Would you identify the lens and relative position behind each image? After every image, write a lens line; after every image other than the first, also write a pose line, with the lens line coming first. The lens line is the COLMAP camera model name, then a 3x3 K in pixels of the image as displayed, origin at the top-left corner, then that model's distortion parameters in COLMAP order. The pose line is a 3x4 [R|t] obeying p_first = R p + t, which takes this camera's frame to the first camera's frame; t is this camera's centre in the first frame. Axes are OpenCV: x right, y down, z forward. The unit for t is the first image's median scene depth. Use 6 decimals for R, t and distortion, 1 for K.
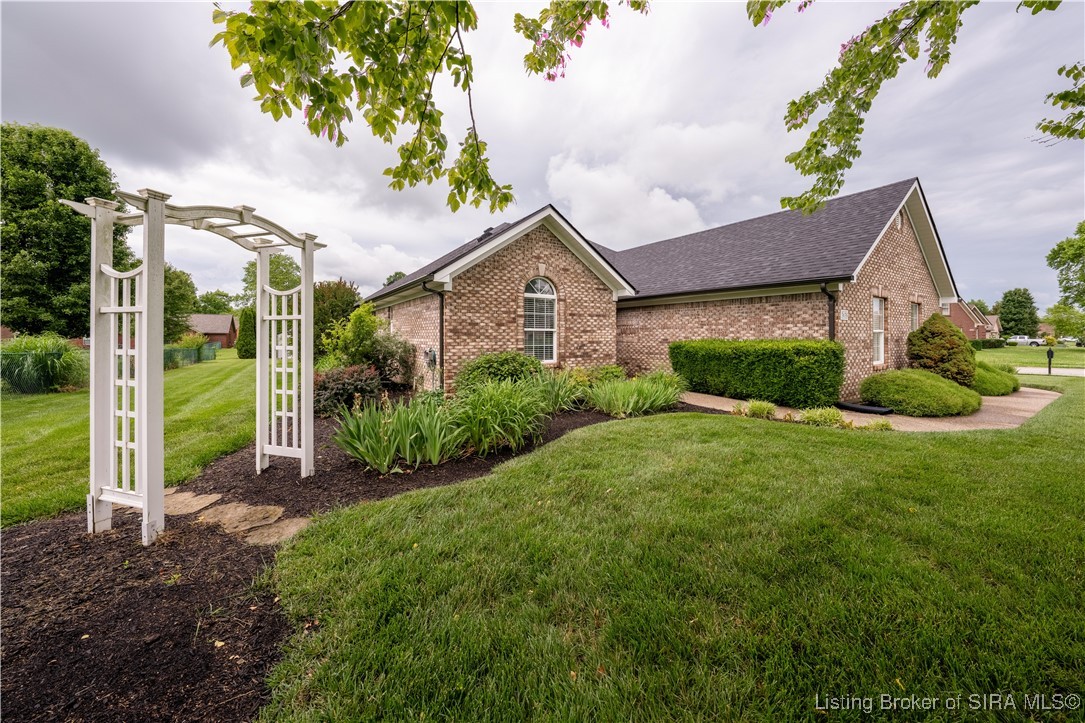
lens RADIAL K [[384.5, 0, 549.8], [0, 384.5, 334.4], [0, 0, 1]] dist [-0.005782, -0.000117]
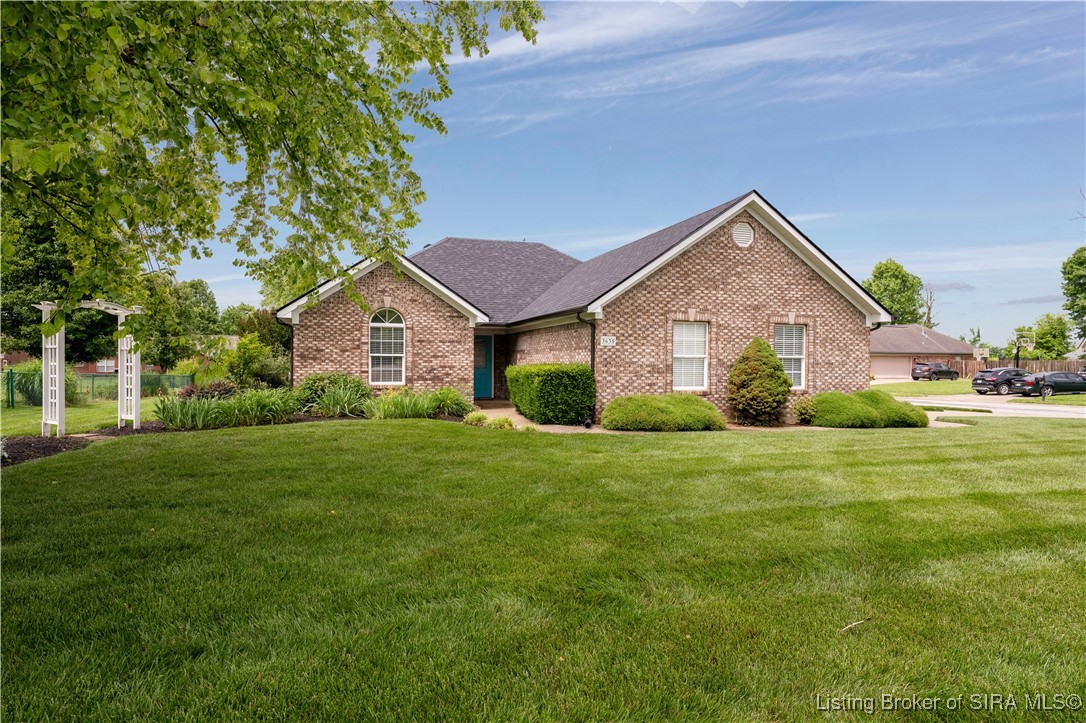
lens RADIAL K [[597.8, 0, 542.6], [0, 597.8, 363.0], [0, 0, 1]] dist [0.017522, 0.000401]
pose [[0.966471, 0.003585, -0.256749, 0.844742], [-0.003020, 0.999992, 0.002596, 0.005505], [0.256757, -0.001734, 0.966475, -0.565786]]
